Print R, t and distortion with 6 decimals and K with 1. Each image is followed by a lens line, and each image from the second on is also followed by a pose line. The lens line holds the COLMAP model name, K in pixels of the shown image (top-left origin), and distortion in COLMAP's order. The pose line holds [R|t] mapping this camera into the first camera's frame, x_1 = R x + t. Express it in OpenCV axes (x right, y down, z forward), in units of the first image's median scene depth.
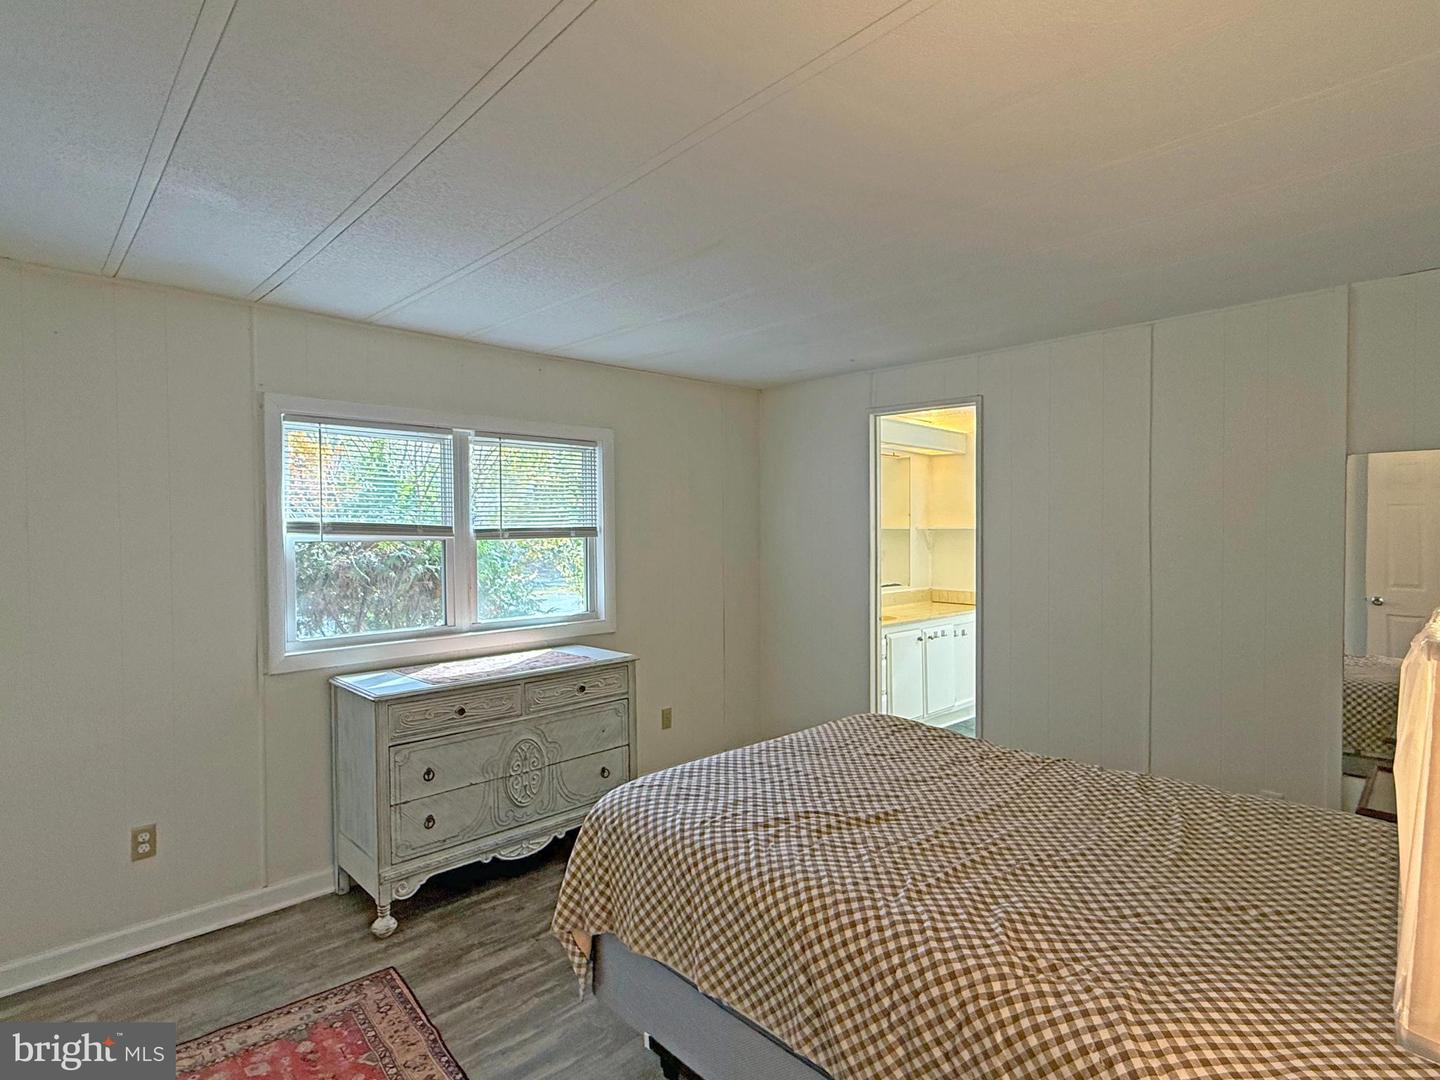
lens RADIAL K [[761.4, 0, 719.2], [0, 761.4, 540.0], [0, 0, 1]] dist [0.001381, 0.000803]
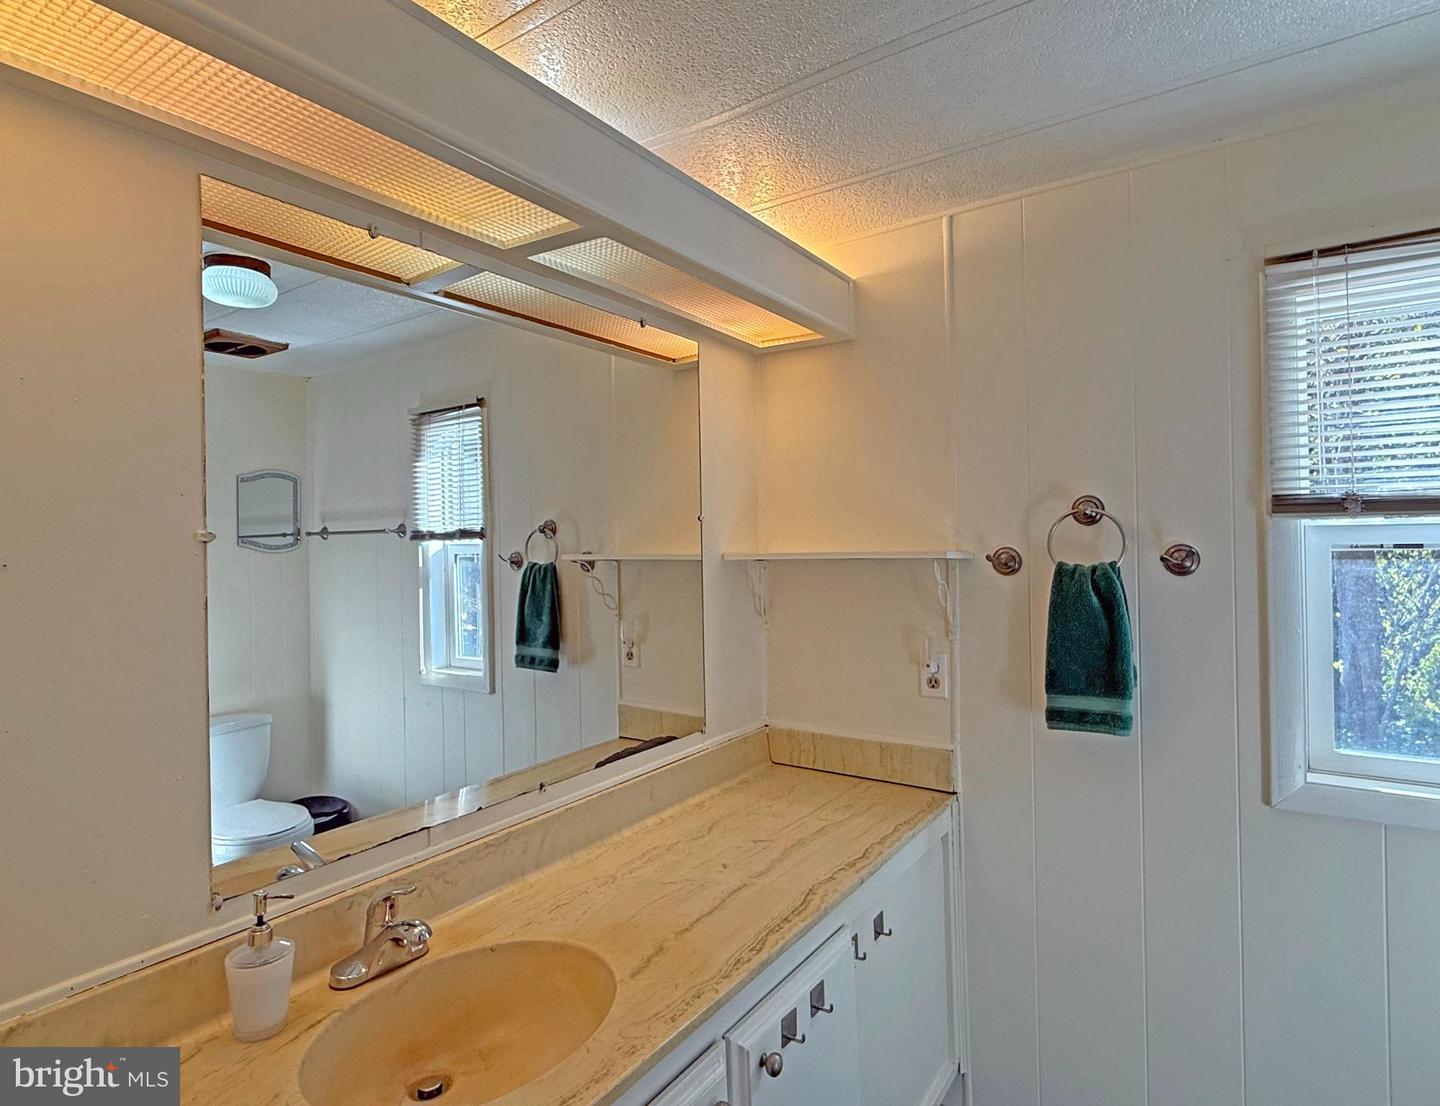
lens RADIAL K [[793.7, 0, 719.9], [0, 793.7, 550.0], [0, 0, 1]] dist [-0.000950, -0.000060]
pose [[0.977488, -0.015269, 0.210438, 0.184662], [0.019103, 0.999686, -0.016199, -0.012891], [-0.210125, 0.019854, 0.977473, 0.656733]]
